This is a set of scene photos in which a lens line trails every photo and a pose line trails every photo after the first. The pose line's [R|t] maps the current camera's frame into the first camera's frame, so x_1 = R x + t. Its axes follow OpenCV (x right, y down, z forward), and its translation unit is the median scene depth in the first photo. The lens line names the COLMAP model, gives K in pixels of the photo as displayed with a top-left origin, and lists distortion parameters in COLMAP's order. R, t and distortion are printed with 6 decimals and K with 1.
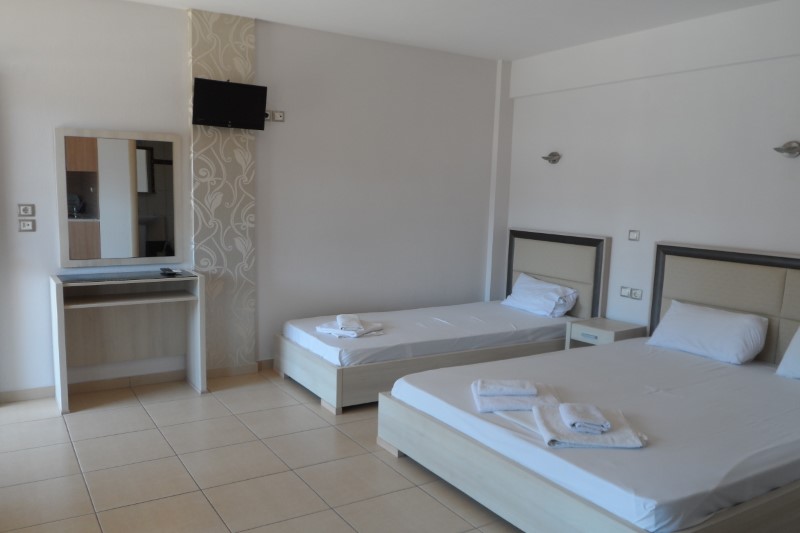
lens RADIAL K [[648.8, 0, 400.0], [0, 648.8, 266.5], [0, 0, 1]] dist [-0.002445, 0.001600]
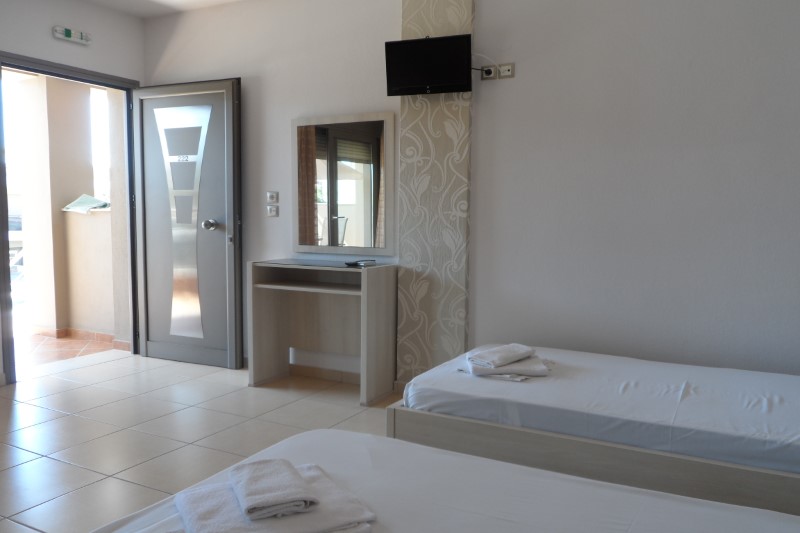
lens RADIAL K [[648.8, 0, 400.0], [0, 648.8, 266.5], [0, 0, 1]] dist [-0.002445, 0.001600]
pose [[0.504544, 0.052830, -0.861768, 0.429672], [-0.100938, 0.994891, 0.001895, 0.005514], [0.857466, 0.086029, 0.507298, 0.557257]]
